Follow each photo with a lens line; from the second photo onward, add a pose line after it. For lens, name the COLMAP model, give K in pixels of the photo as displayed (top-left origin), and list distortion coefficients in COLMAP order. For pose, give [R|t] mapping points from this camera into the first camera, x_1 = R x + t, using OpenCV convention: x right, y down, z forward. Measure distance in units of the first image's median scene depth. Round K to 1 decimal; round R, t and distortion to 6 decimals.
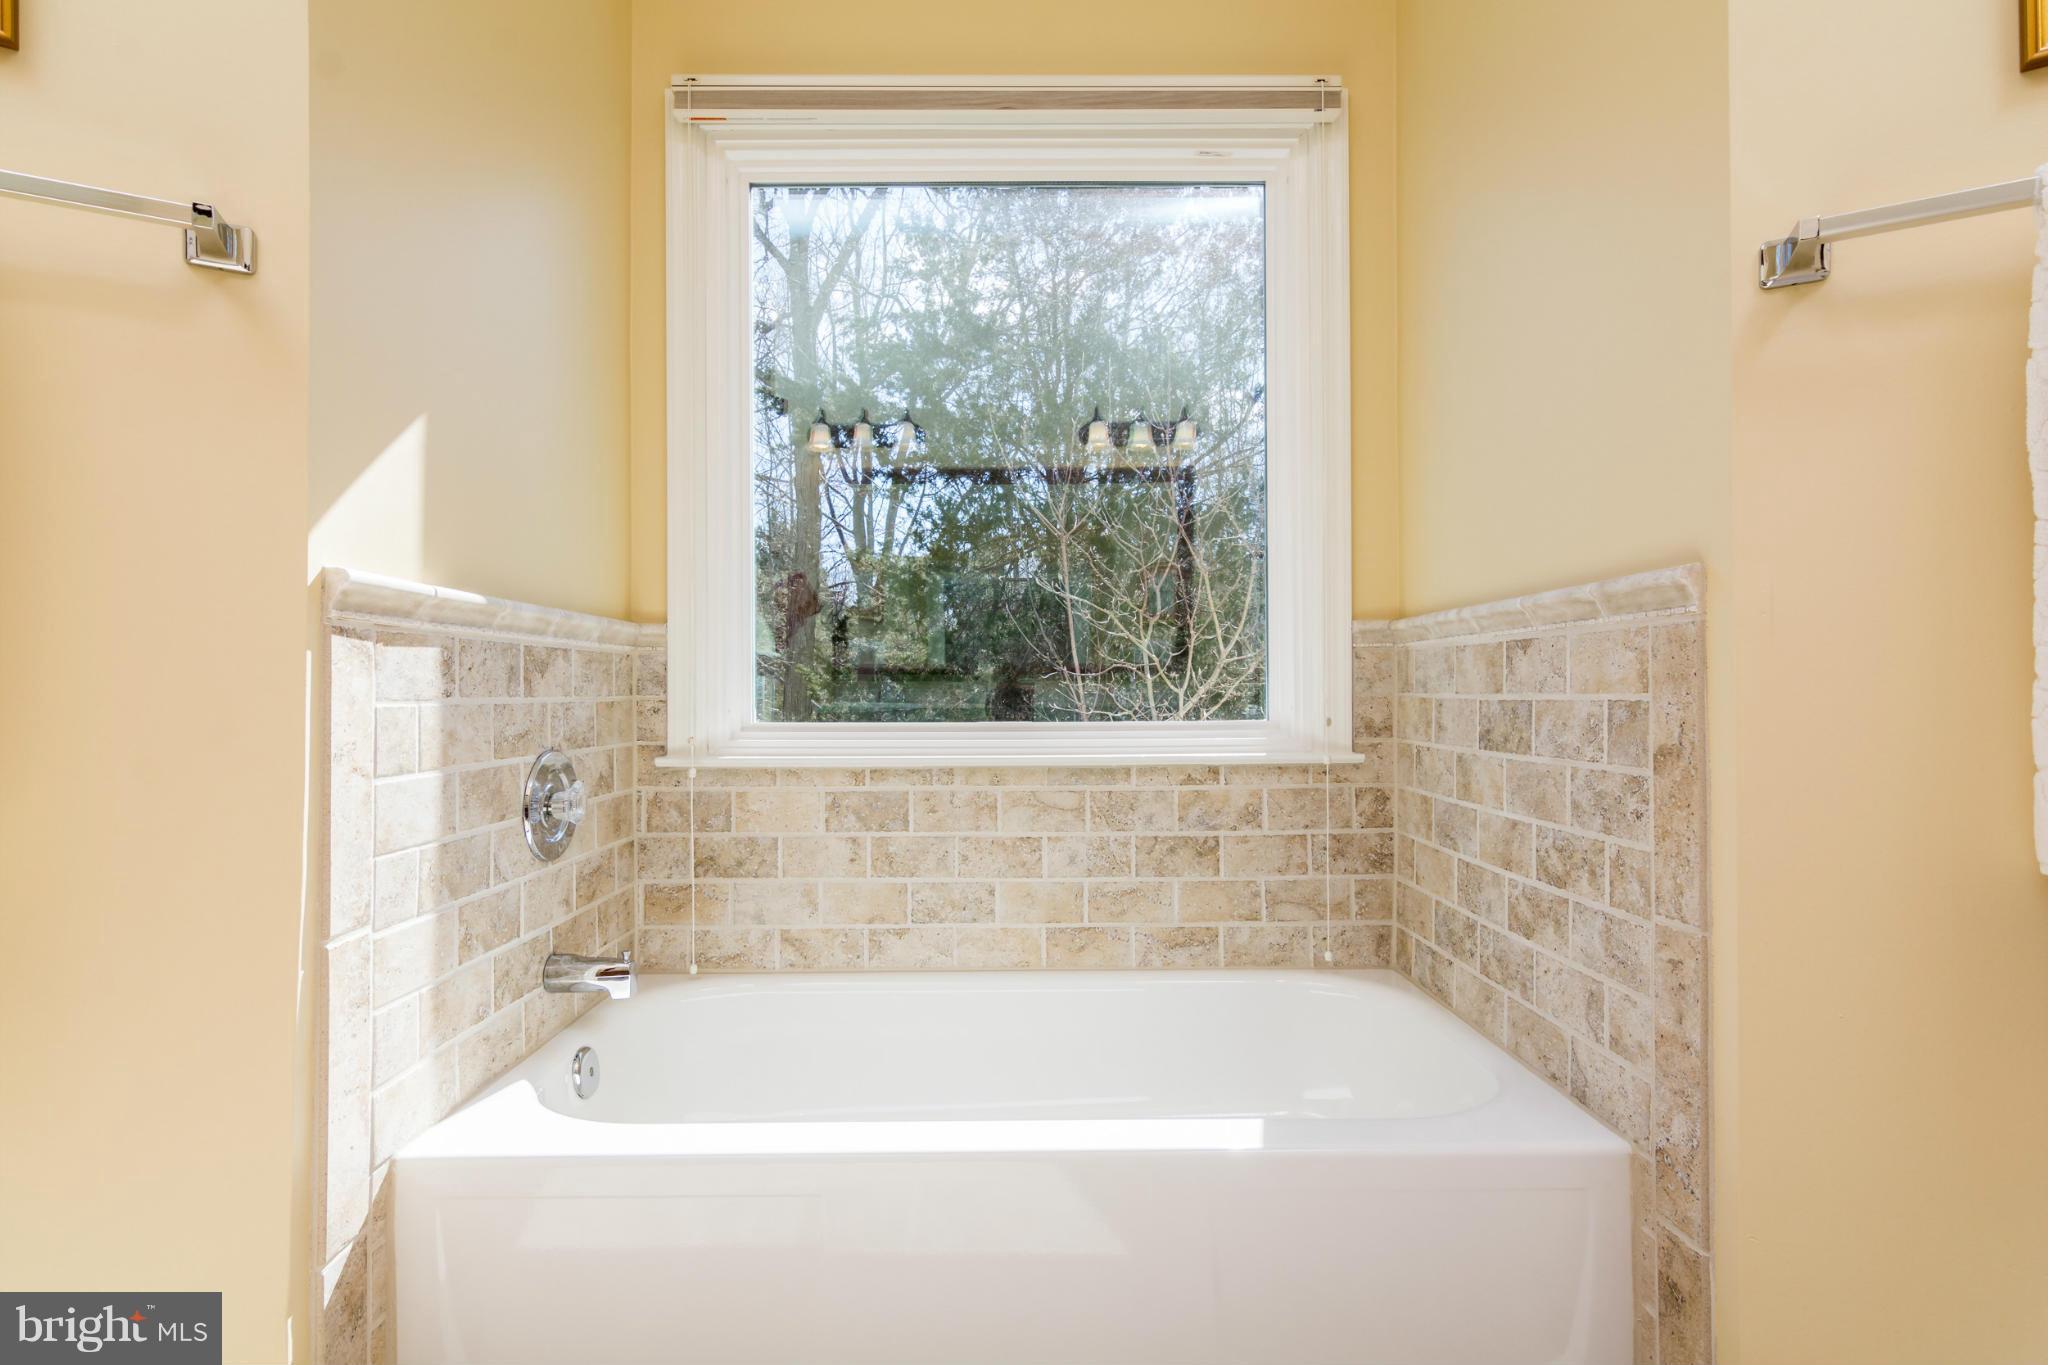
lens RADIAL K [[996.7, 0, 1031.2], [0, 996.7, 676.1], [0, 0, 1]] dist [-0.002412, 0.003797]
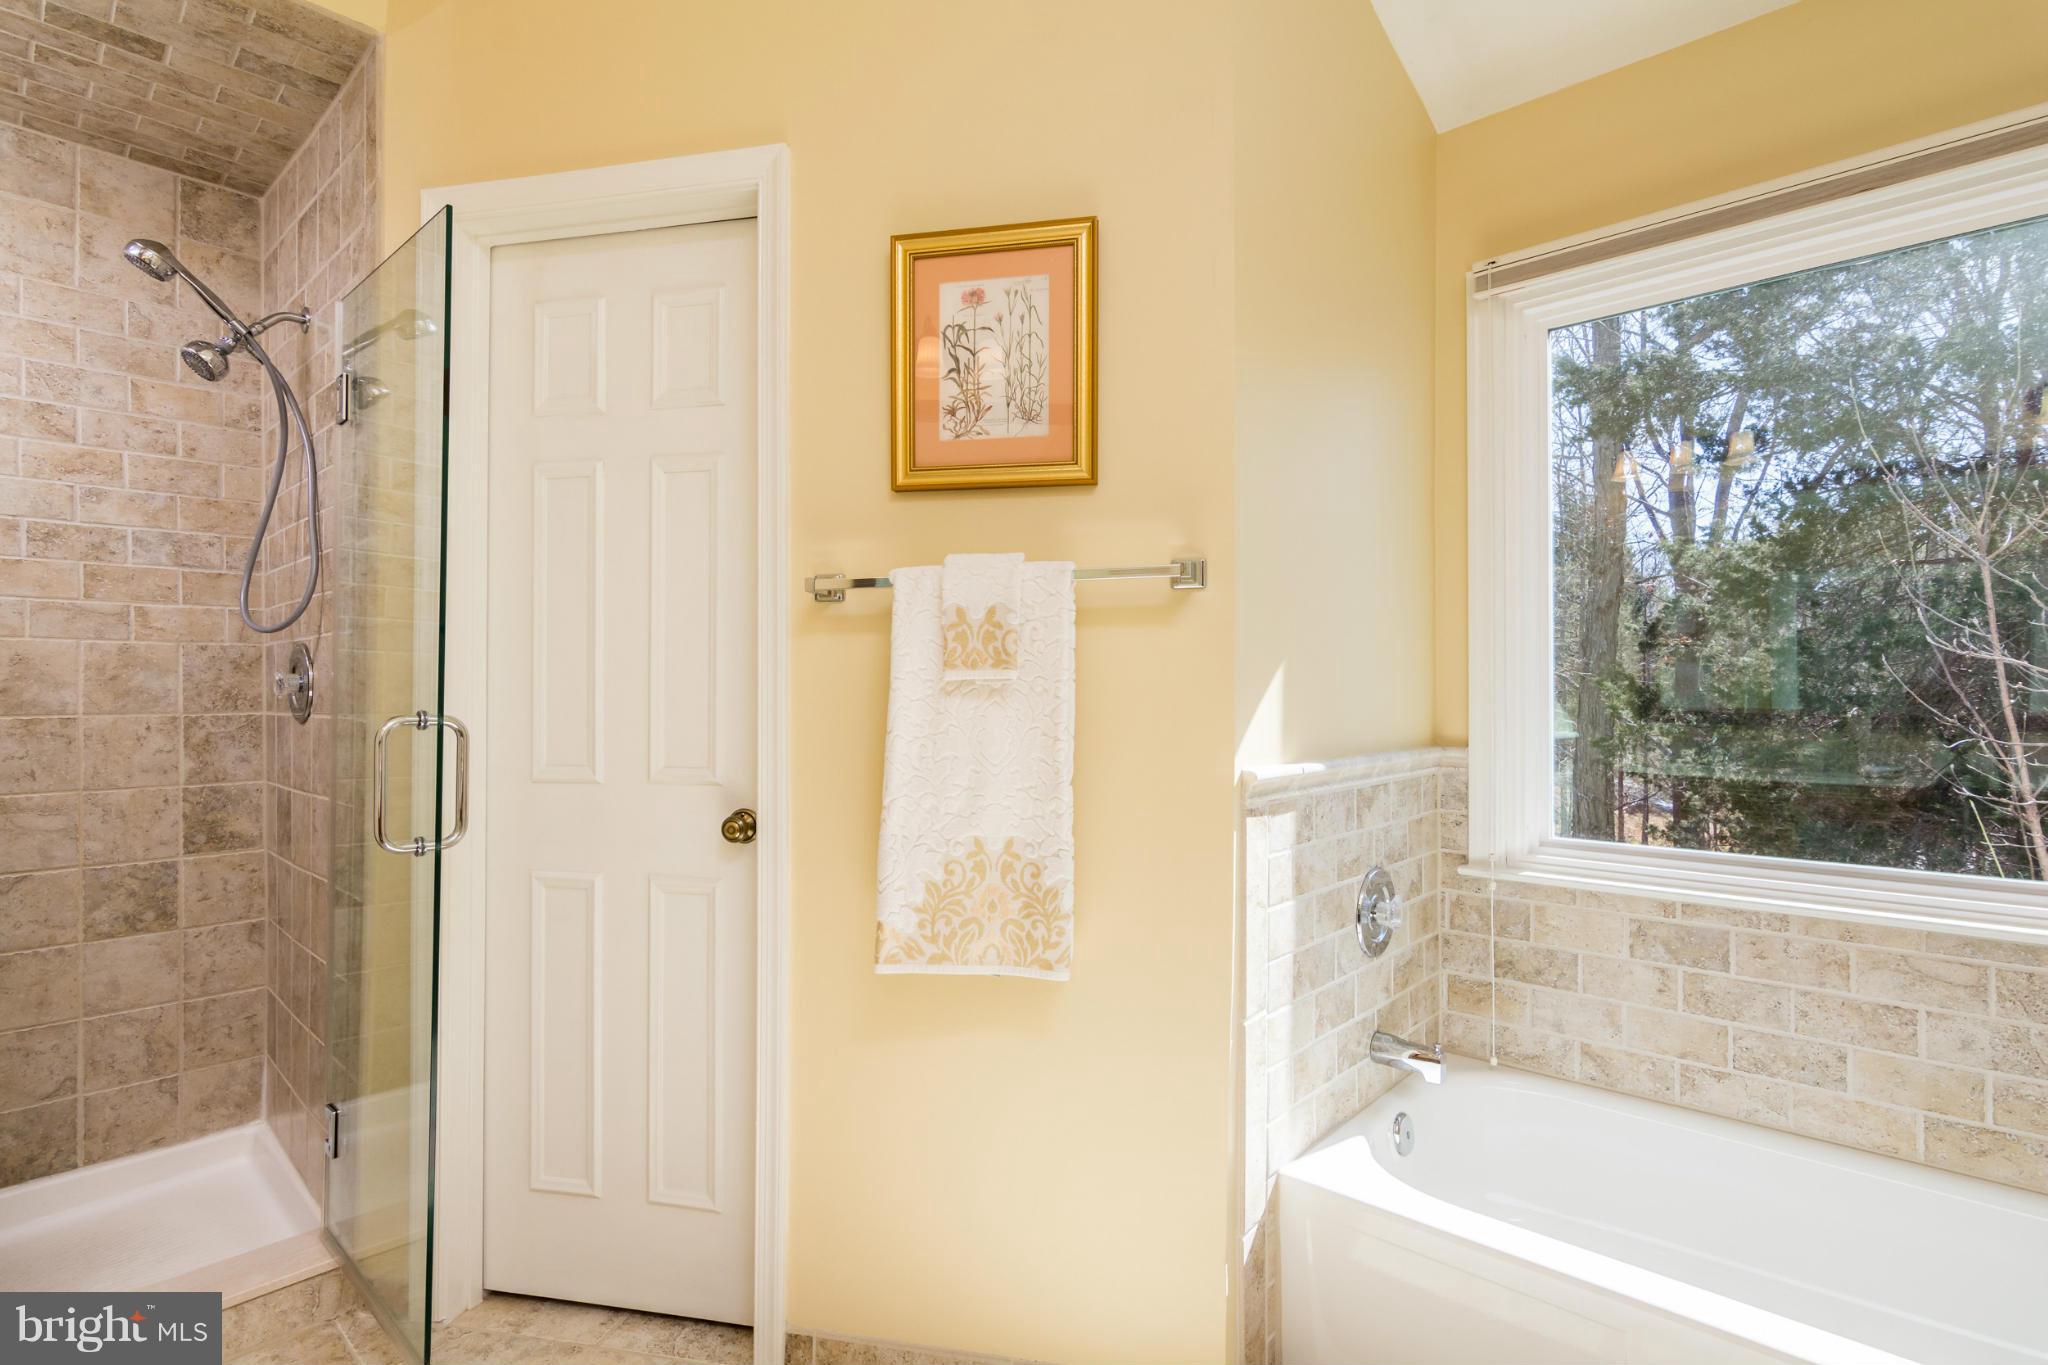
lens RADIAL K [[996.7, 0, 1015.7], [0, 996.7, 687.5], [0, 0, 1]] dist [-0.002412, 0.003797]
pose [[0.727137, 0.003394, -0.686484, 0.035808], [0.006766, 0.999904, 0.012111, -0.137612], [0.686459, -0.013451, 0.727044, -0.169618]]
